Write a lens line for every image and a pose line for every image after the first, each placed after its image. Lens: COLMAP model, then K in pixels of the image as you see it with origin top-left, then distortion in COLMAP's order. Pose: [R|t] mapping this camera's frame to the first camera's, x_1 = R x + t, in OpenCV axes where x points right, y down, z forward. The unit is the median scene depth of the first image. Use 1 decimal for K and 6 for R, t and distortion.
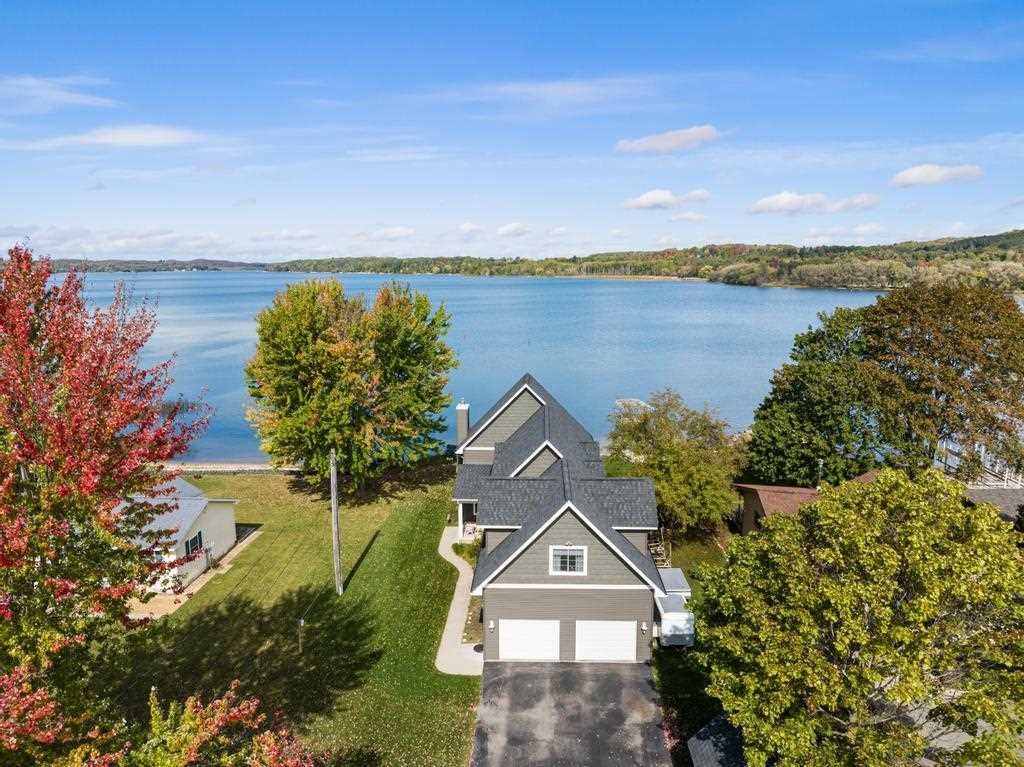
lens RADIAL K [[720.2, 0, 500.7], [0, 720.2, 385.5], [0, 0, 1]] dist [-0.010911, -0.030703]
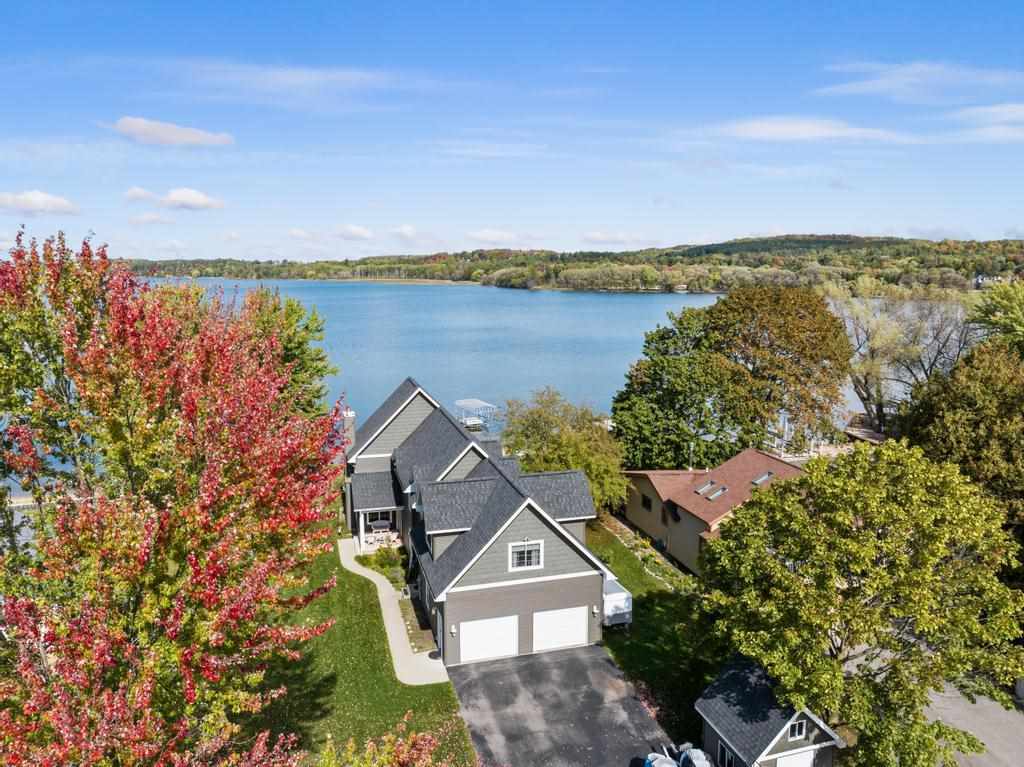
lens RADIAL K [[720.2, 0, 498.5], [0, 720.2, 388.7], [0, 0, 1]] dist [-0.010911, -0.030703]
pose [[0.952137, -0.044536, 0.302411, -0.169180], [0.044670, 0.998981, 0.006479, -0.002209], [-0.302391, 0.007340, 0.953156, 0.021786]]
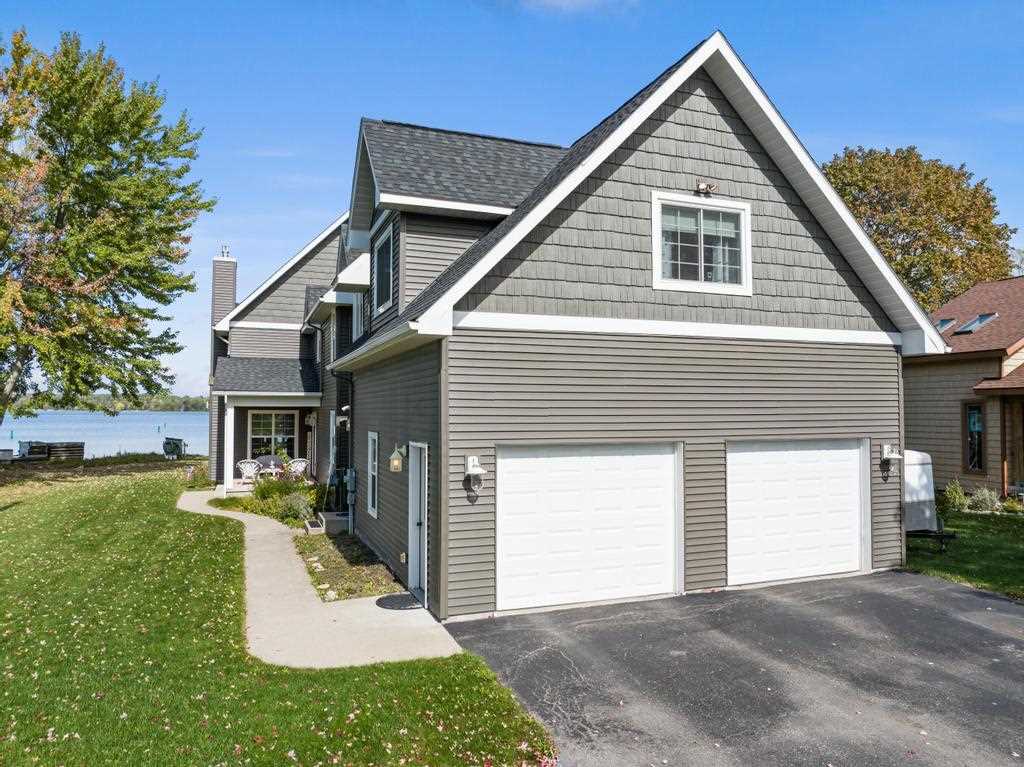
lens RADIAL K [[720.2, 0, 507.2], [0, 720.2, 385.4], [0, 0, 1]] dist [-0.010911, -0.030703]
pose [[0.917380, 0.020952, 0.397461, -0.077500], [0.057890, 0.980970, -0.185327, 0.249436], [-0.393780, 0.193024, 0.898709, 0.527550]]
